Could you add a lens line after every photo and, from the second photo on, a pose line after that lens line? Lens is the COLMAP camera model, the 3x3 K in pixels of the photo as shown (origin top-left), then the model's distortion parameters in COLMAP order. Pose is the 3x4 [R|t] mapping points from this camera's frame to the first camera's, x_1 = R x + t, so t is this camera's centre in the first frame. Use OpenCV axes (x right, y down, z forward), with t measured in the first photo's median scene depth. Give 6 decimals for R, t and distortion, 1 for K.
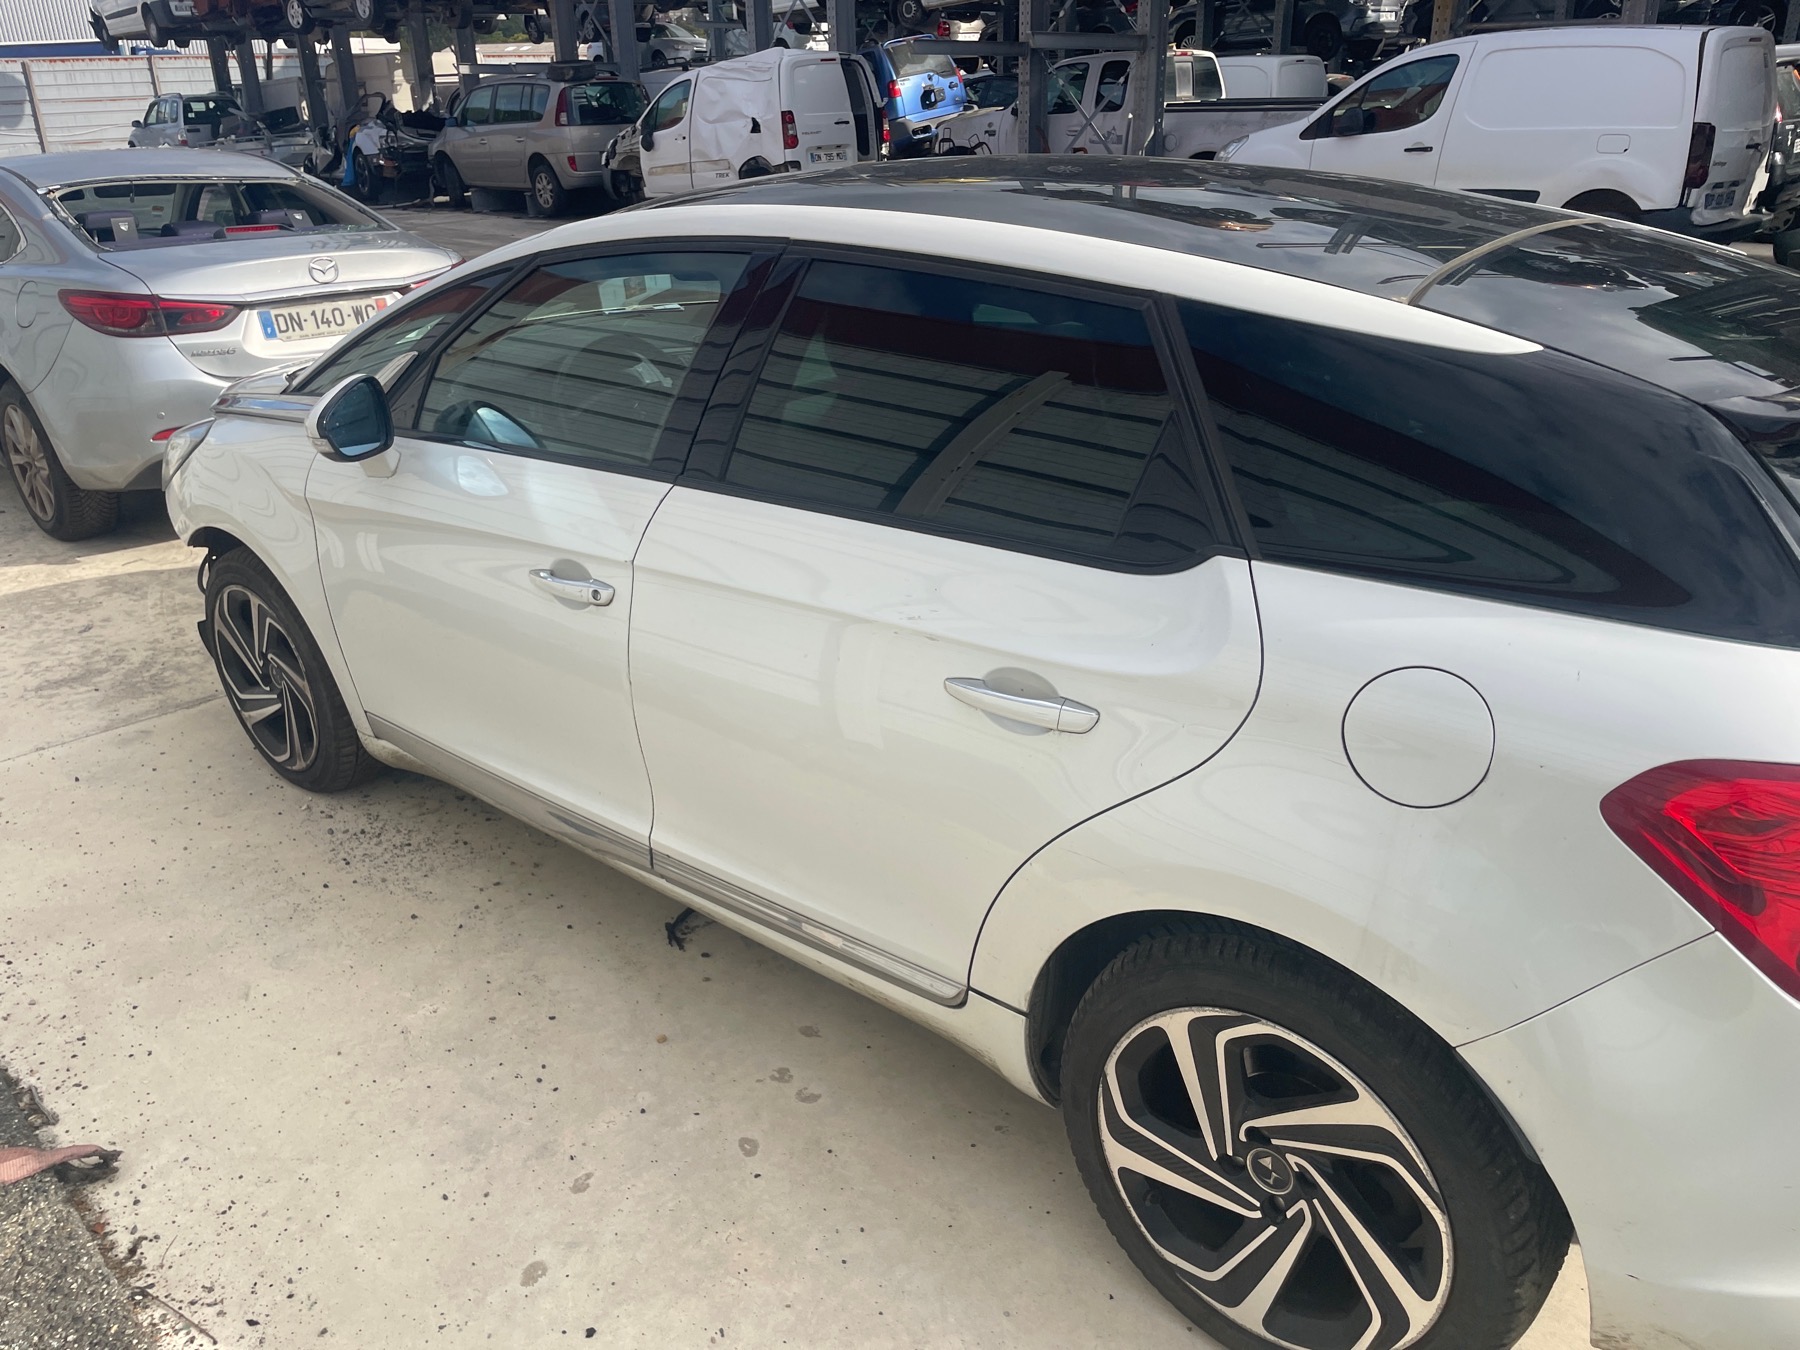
lens RADIAL K [[1489.4, 0, 900.0], [0, 1489.4, 675.0], [0, 0, 1]] dist [0.083488, -0.131175]
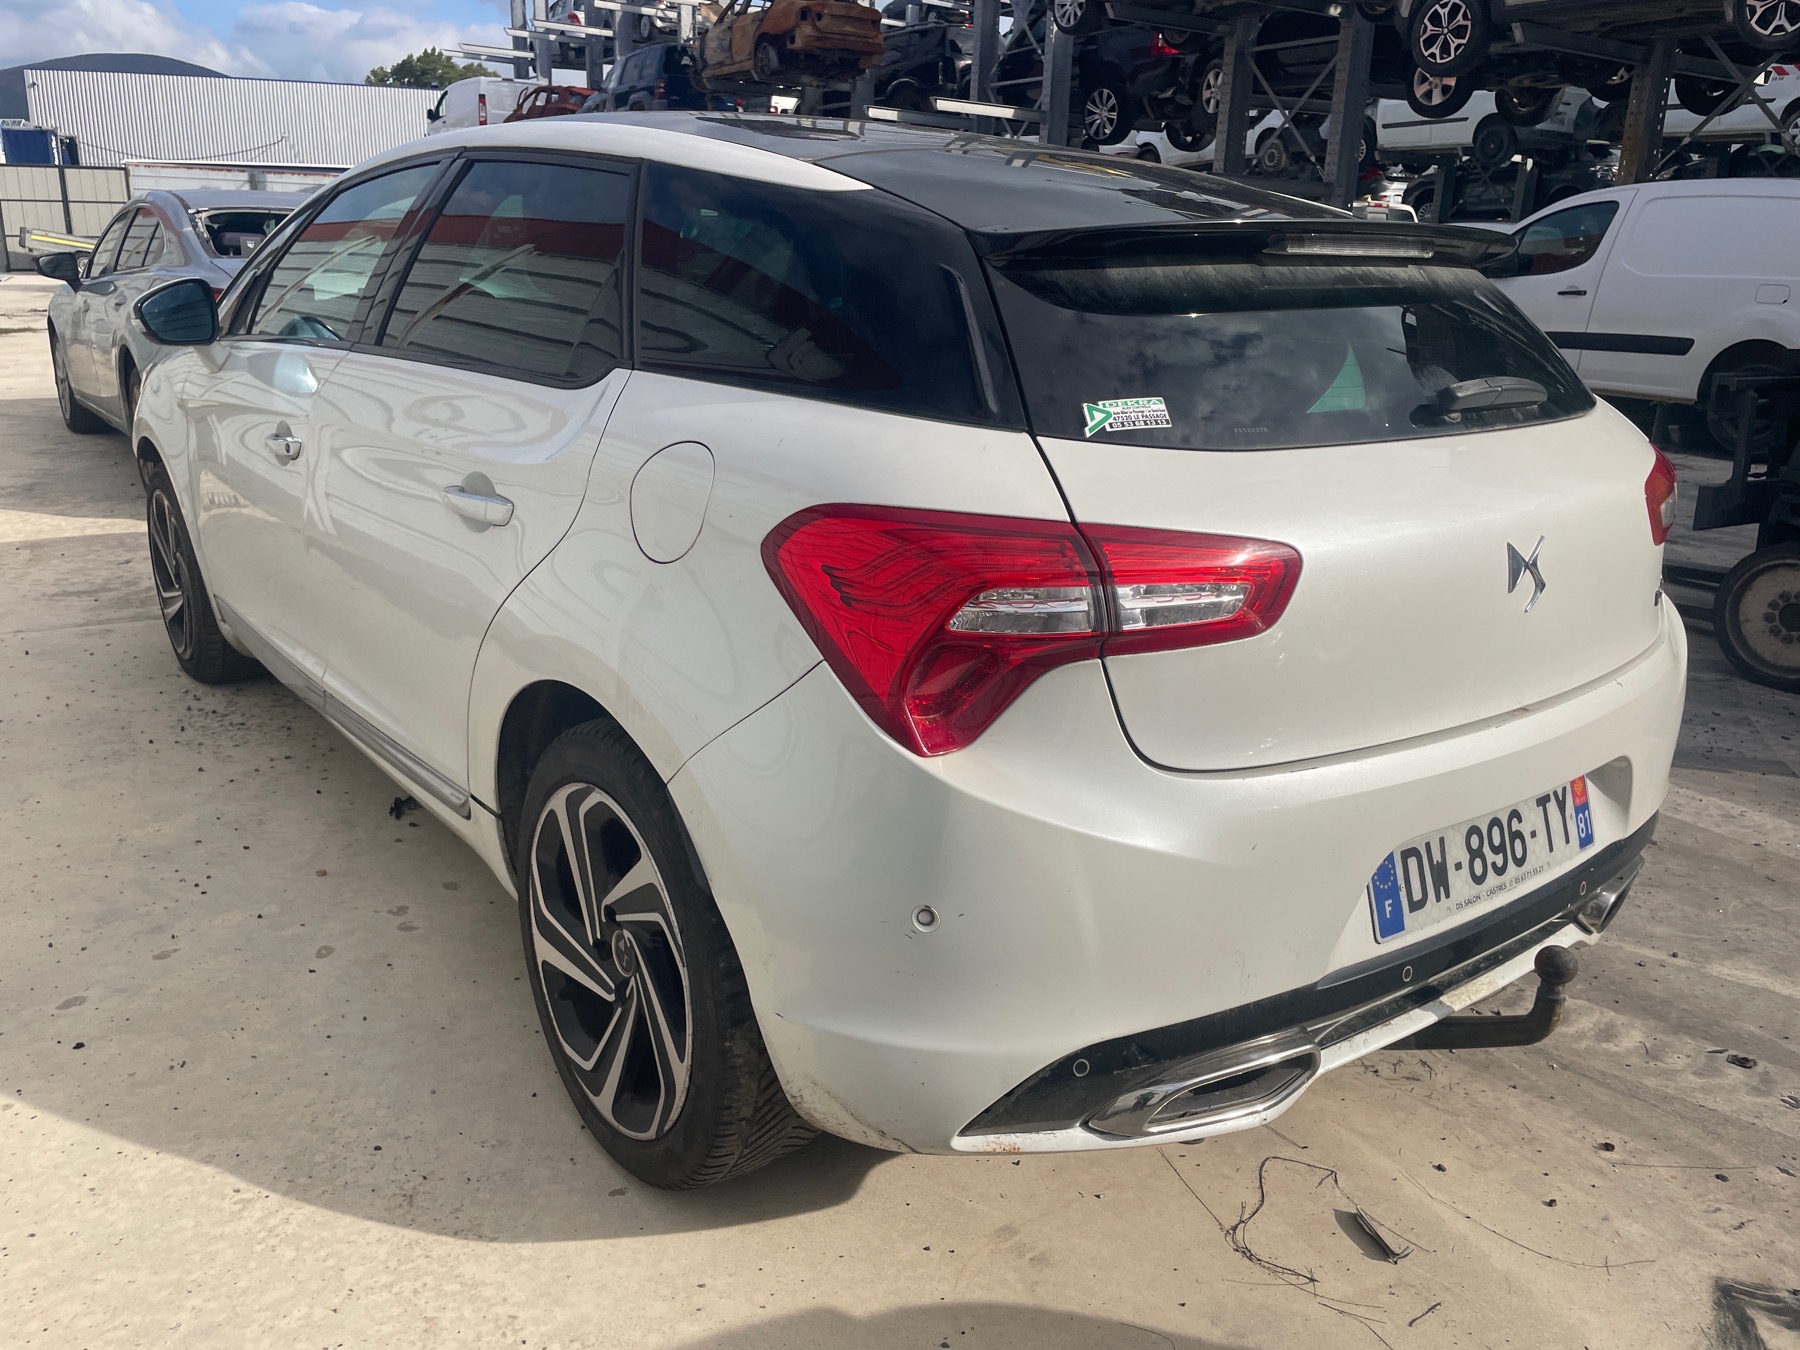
lens RADIAL K [[1503.0, 0, 899.2], [0, 1503.0, 636.3], [0, 0, 1]] dist [0.075507, -0.123325]
pose [[0.976596, 0.100799, -0.190001, 0.566715], [-0.124969, 0.984898, -0.119827, 0.196218], [0.175053, 0.140767, 0.974444, -0.031316]]
